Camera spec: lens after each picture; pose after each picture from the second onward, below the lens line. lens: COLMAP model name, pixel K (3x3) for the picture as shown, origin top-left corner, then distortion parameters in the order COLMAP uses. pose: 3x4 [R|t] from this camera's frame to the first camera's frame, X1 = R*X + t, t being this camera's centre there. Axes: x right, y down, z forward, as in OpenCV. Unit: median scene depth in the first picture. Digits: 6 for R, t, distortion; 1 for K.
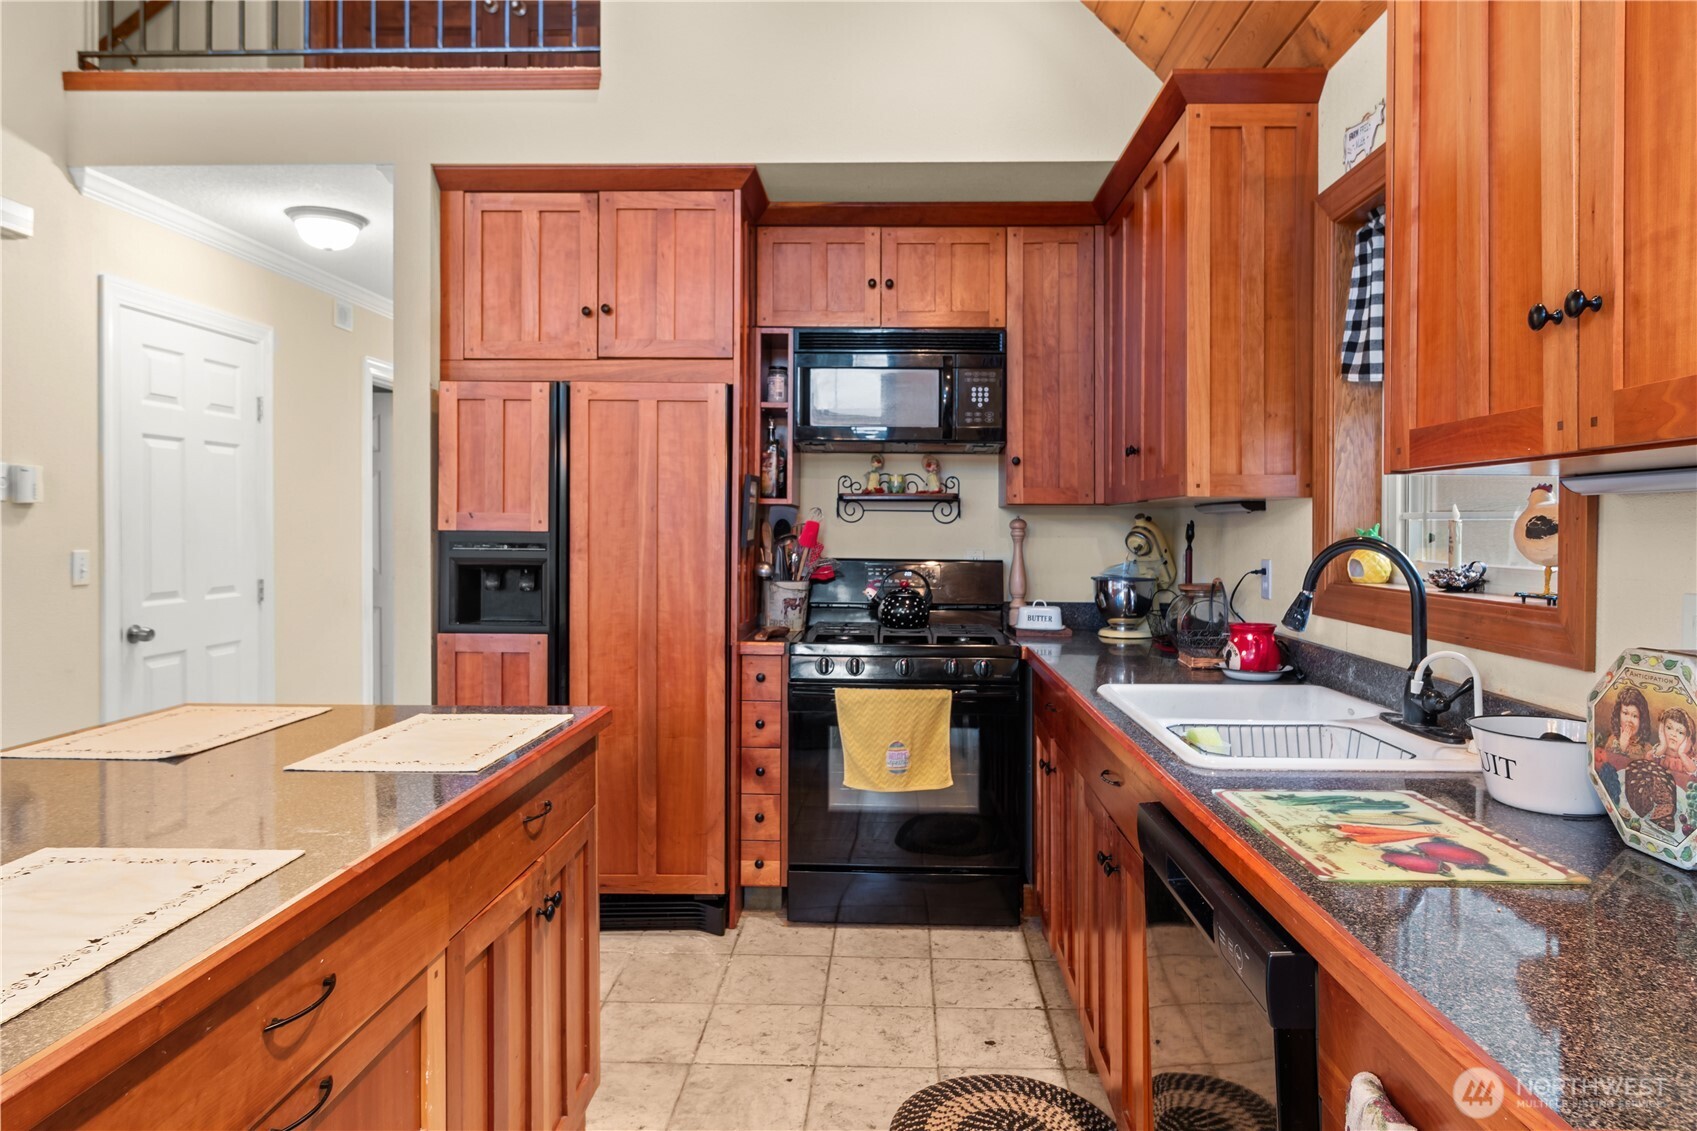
lens RADIAL K [[974.4, 0, 895.1], [0, 974.4, 536.1], [0, 0, 1]] dist [-0.000767, 0.000449]
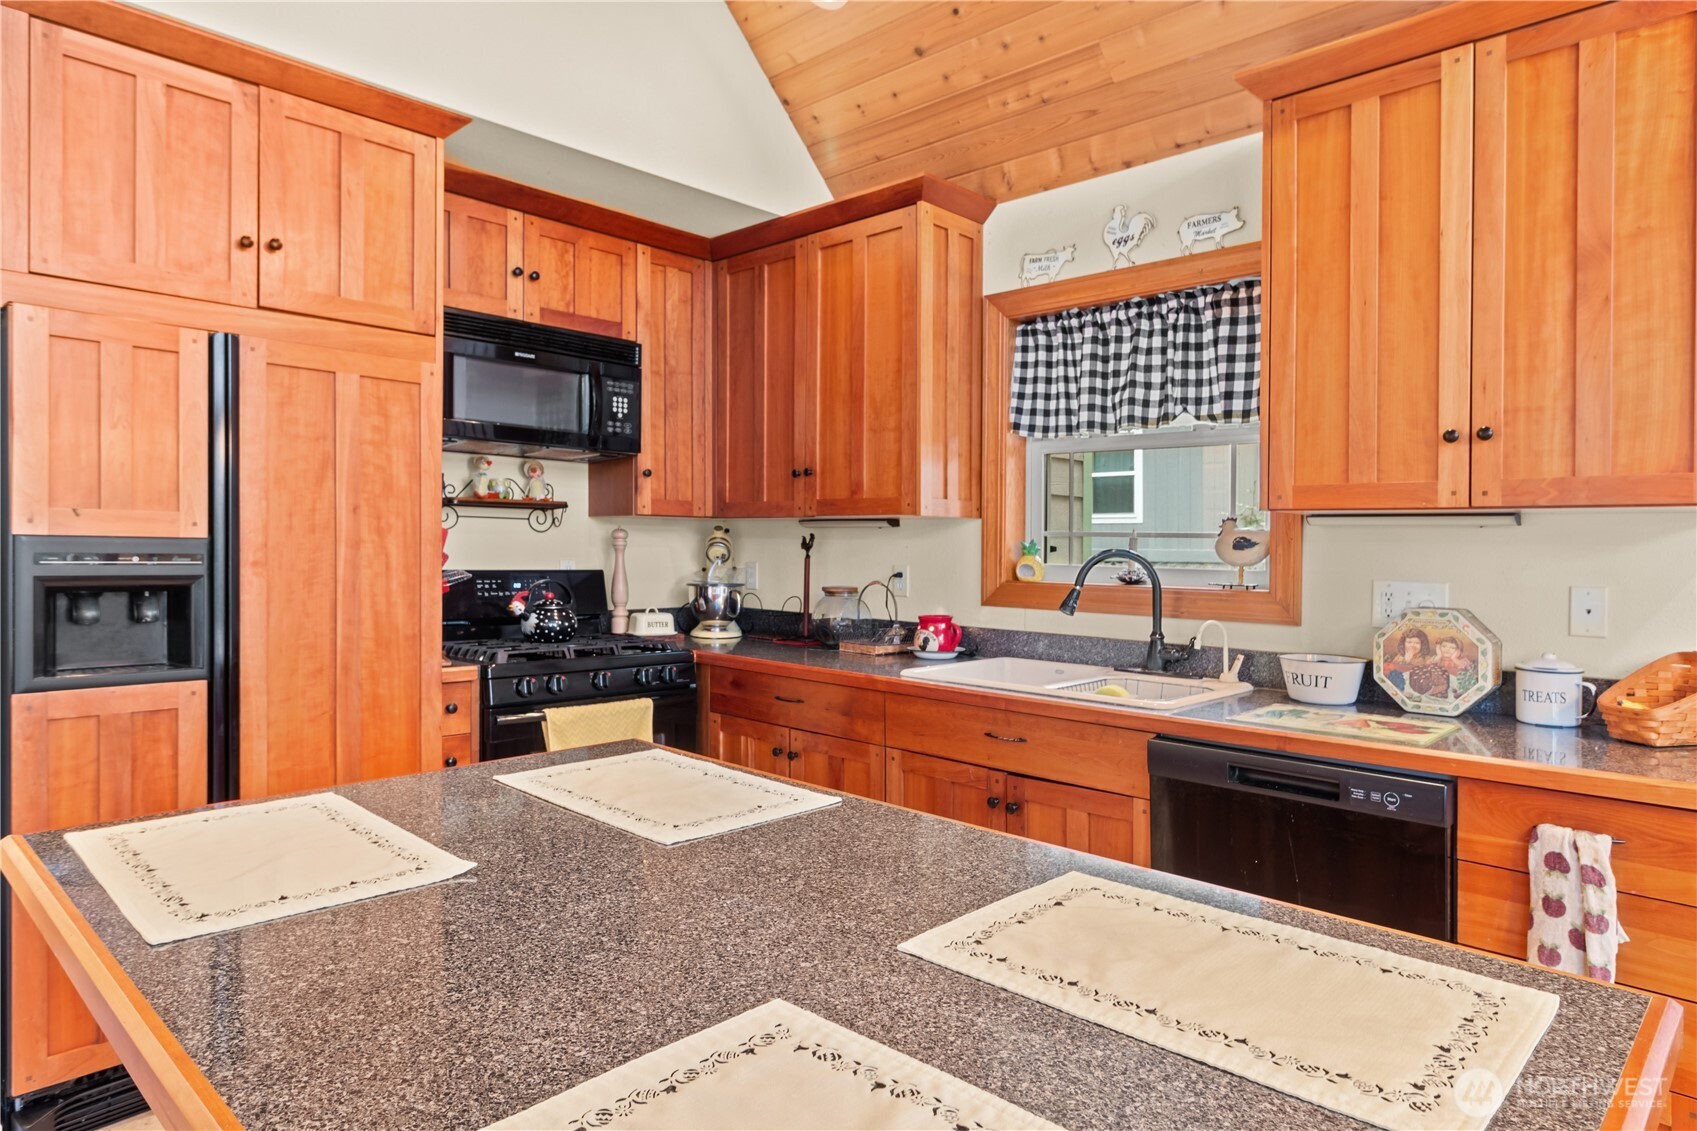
lens RADIAL K [[974.4, 0, 765.9], [0, 974.4, 547.7], [0, 0, 1]] dist [-0.000767, 0.000449]
pose [[0.716062, 0.002031, 0.698034, -0.562171], [-0.004718, 0.999987, 0.001931, -0.000713], [-0.698021, -0.004676, 0.716062, 0.193259]]
